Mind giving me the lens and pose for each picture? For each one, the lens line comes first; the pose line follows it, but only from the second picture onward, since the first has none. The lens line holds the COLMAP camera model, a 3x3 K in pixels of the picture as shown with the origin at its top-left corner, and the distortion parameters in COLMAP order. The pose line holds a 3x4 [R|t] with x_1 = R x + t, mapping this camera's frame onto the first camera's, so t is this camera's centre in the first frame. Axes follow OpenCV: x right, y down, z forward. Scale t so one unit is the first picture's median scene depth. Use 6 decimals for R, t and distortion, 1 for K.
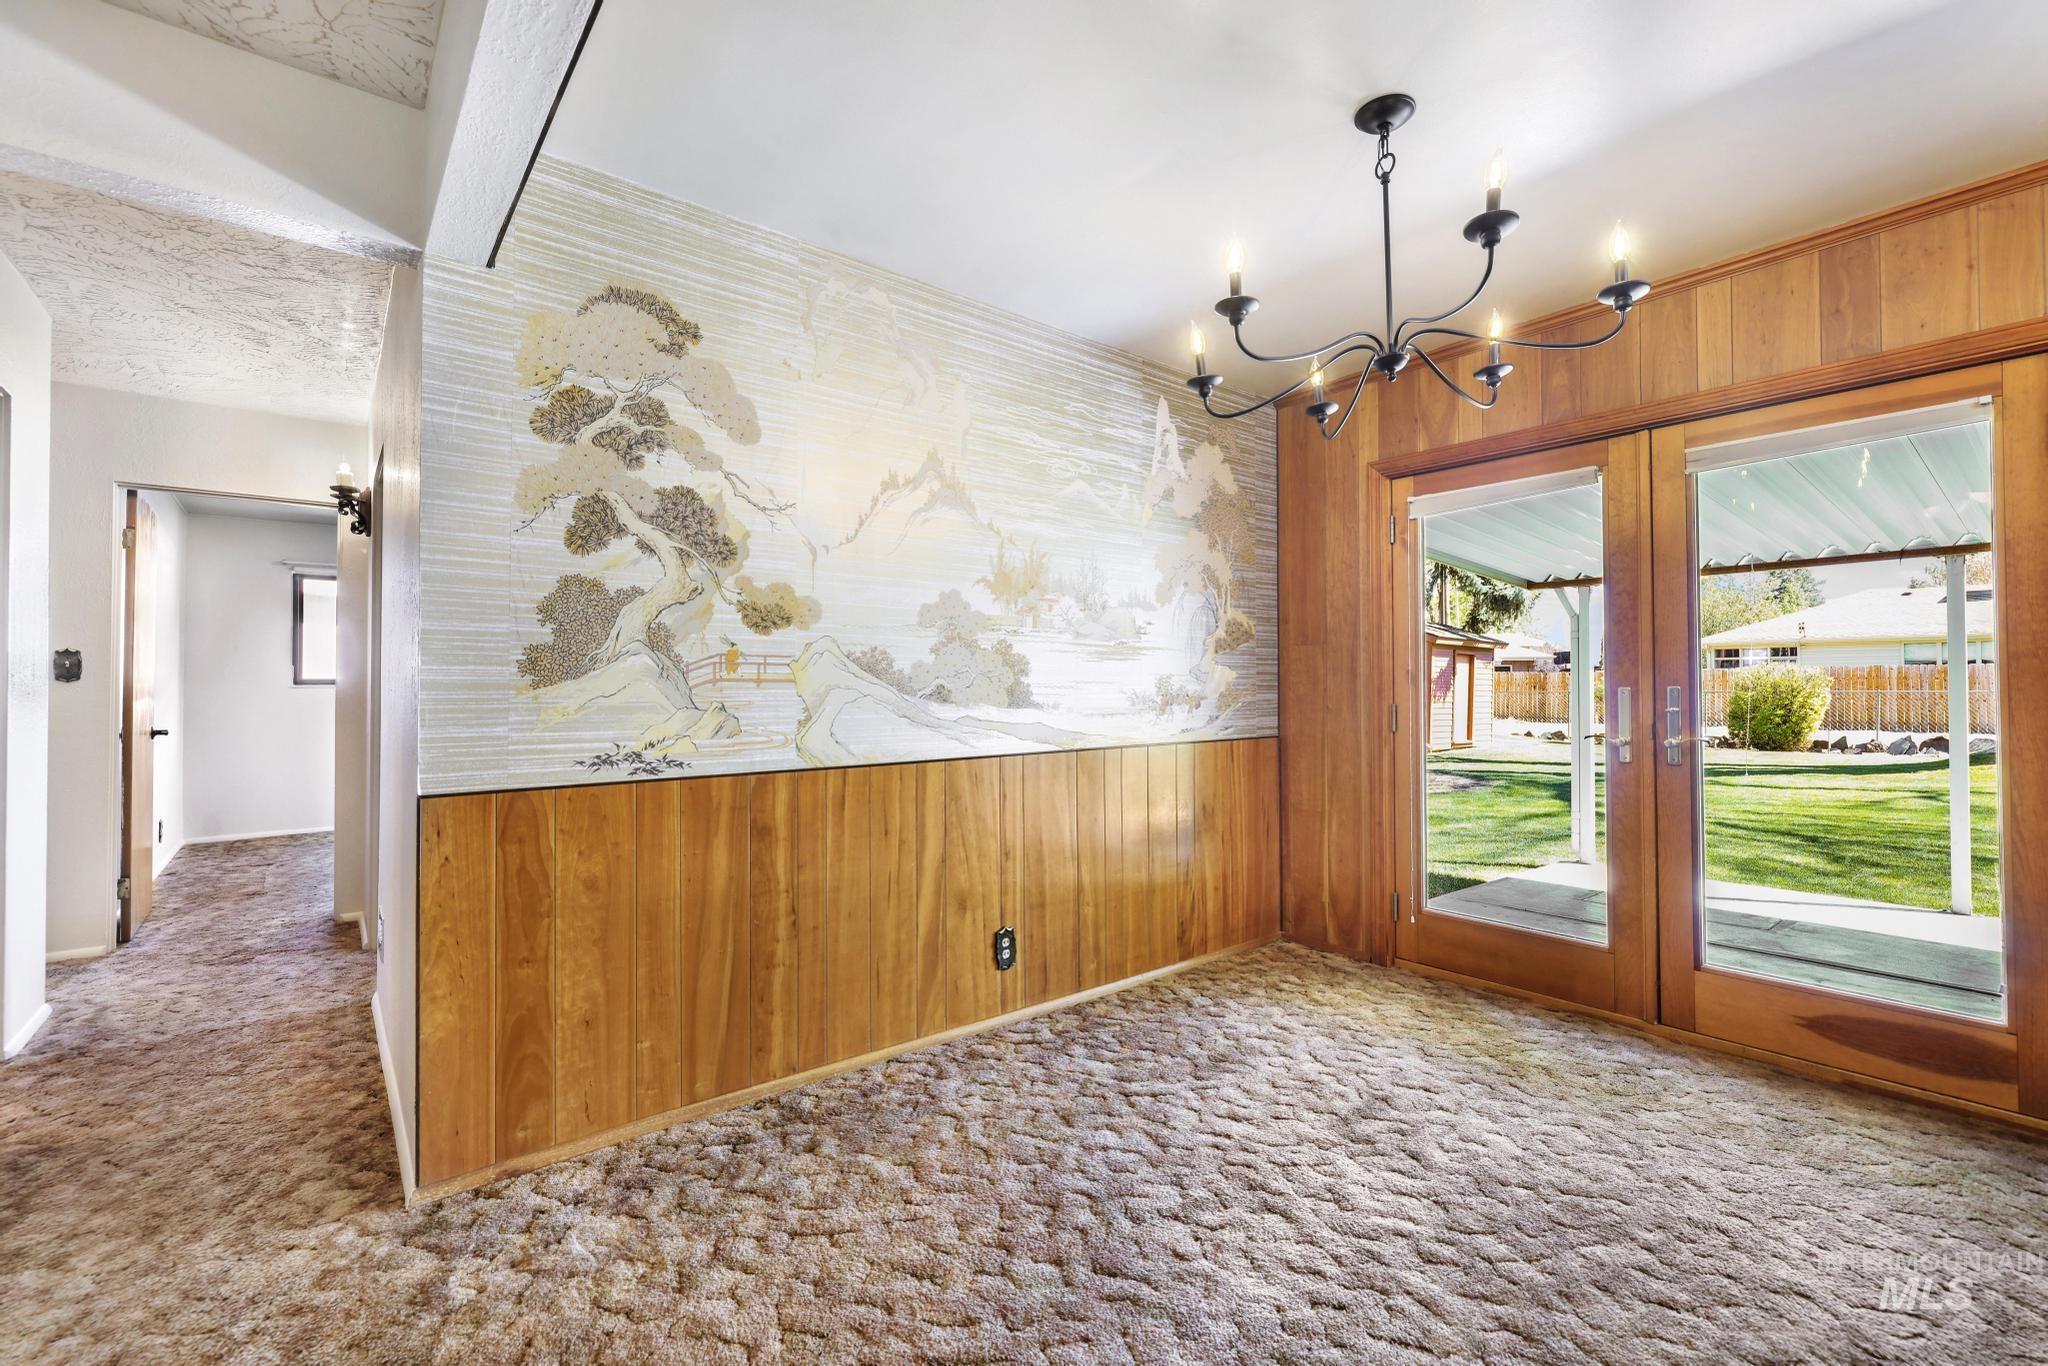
lens RADIAL K [[885.0, 0, 1050.6], [0, 885.0, 670.2], [0, 0, 1]] dist [0.009707, -0.004603]
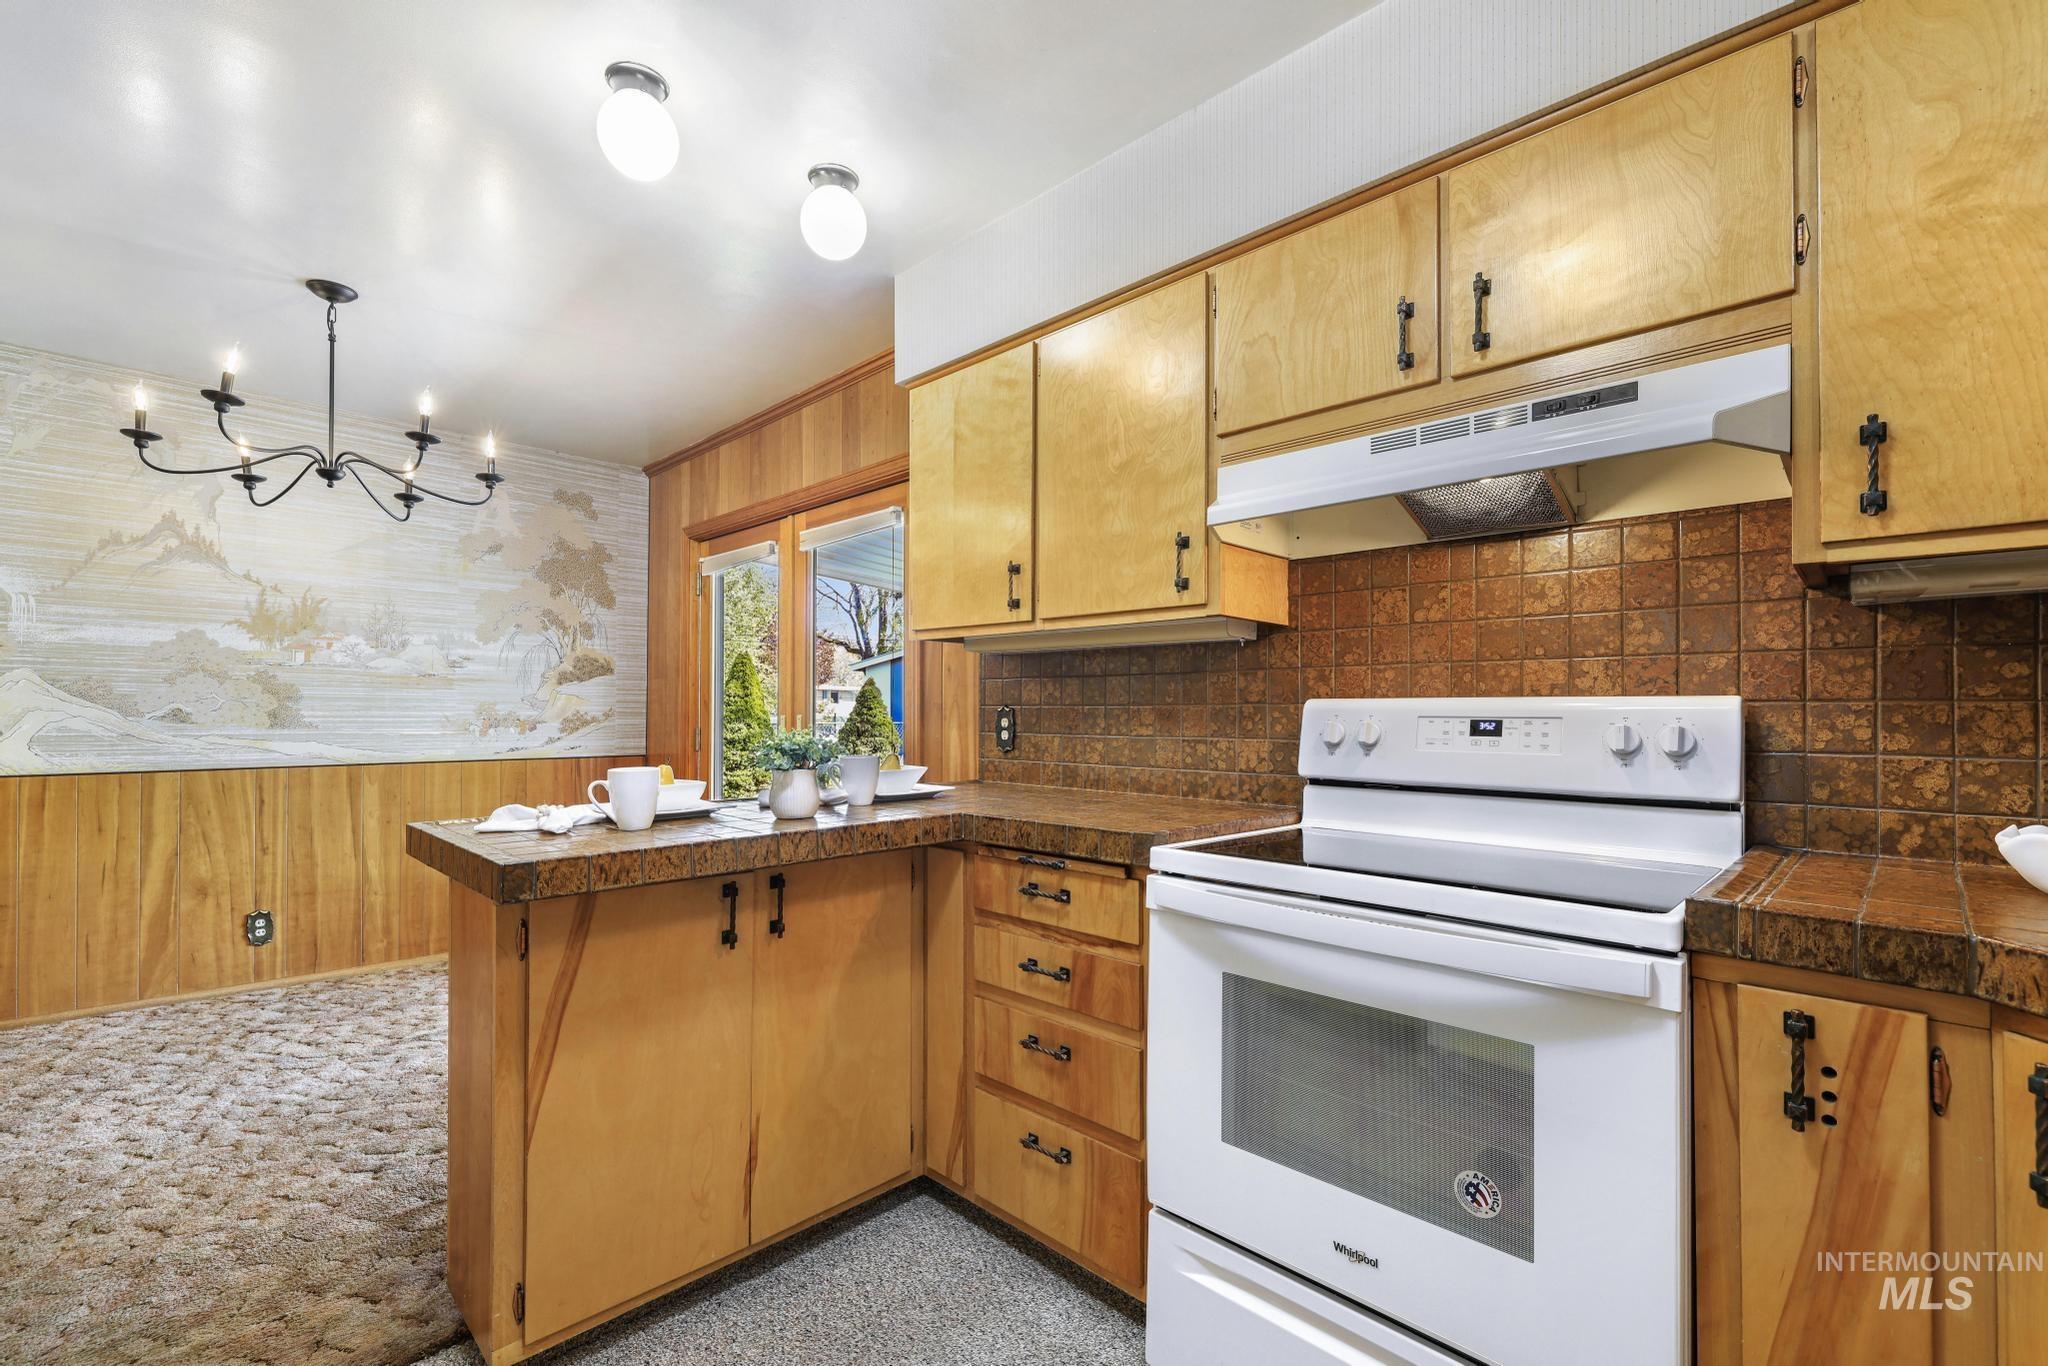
lens RADIAL K [[885.0, 0, 1027.8], [0, 885.0, 705.2], [0, 0, 1]] dist [0.009707, -0.004603]
pose [[0.994640, 0.007408, 0.103133, 1.043475], [-0.008088, 0.999948, 0.006177, -0.005547], [-0.103081, -0.006978, 0.994648, -0.373006]]
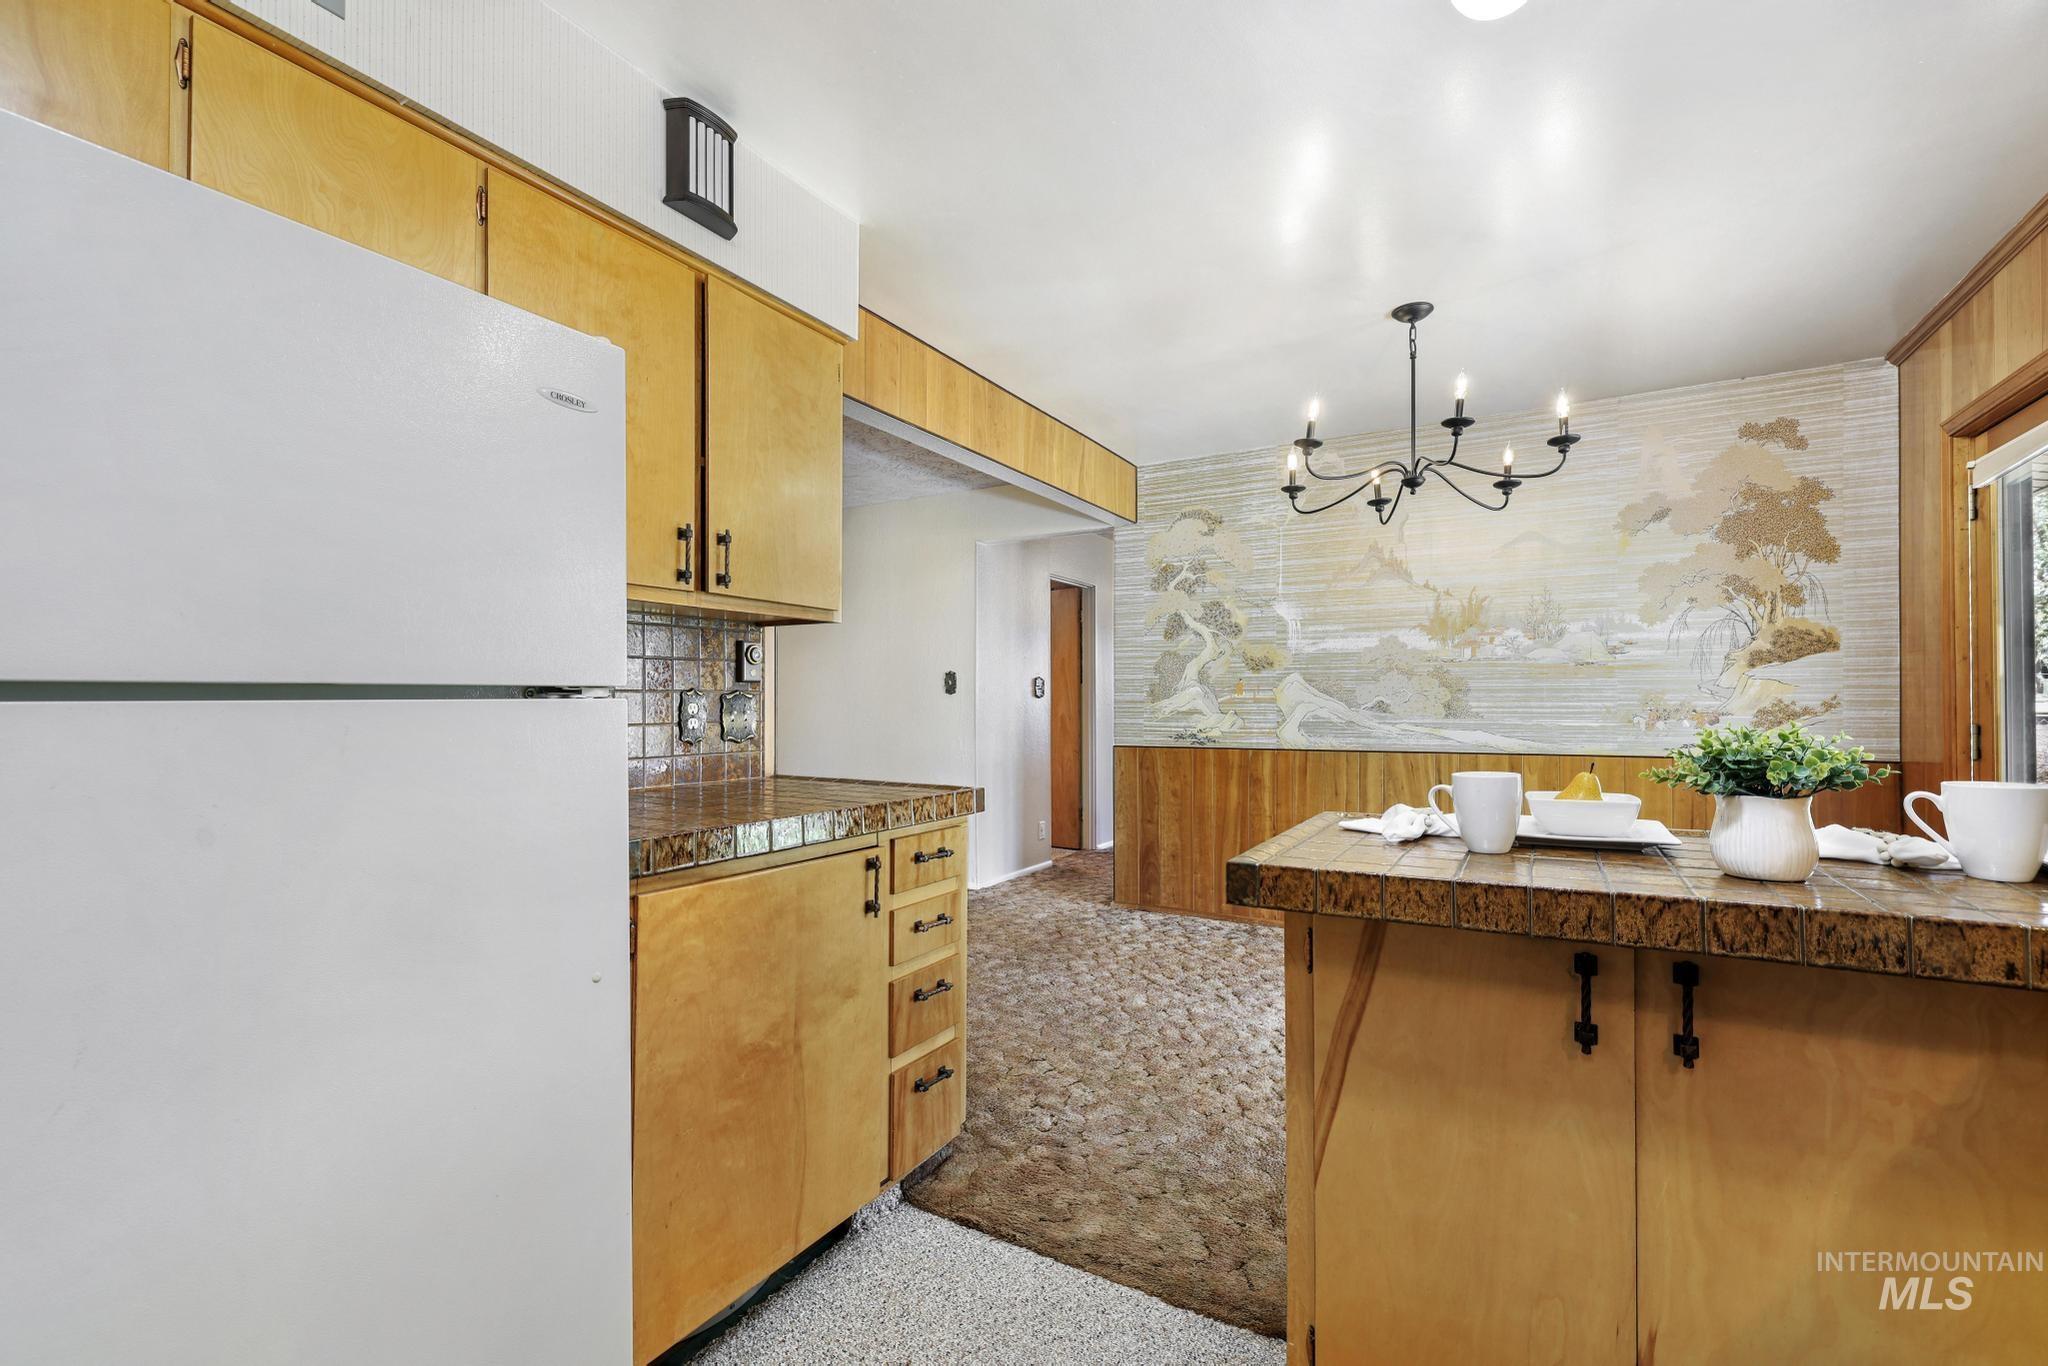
lens RADIAL K [[885.0, 0, 1012.4], [0, 885.0, 696.8], [0, 0, 1]] dist [0.009707, -0.004603]
pose [[0.349715, -0.006188, -0.936836, 1.213112], [0.017078, 0.999854, -0.000229, -0.000501], [0.936701, -0.015919, 0.349769, -0.109789]]
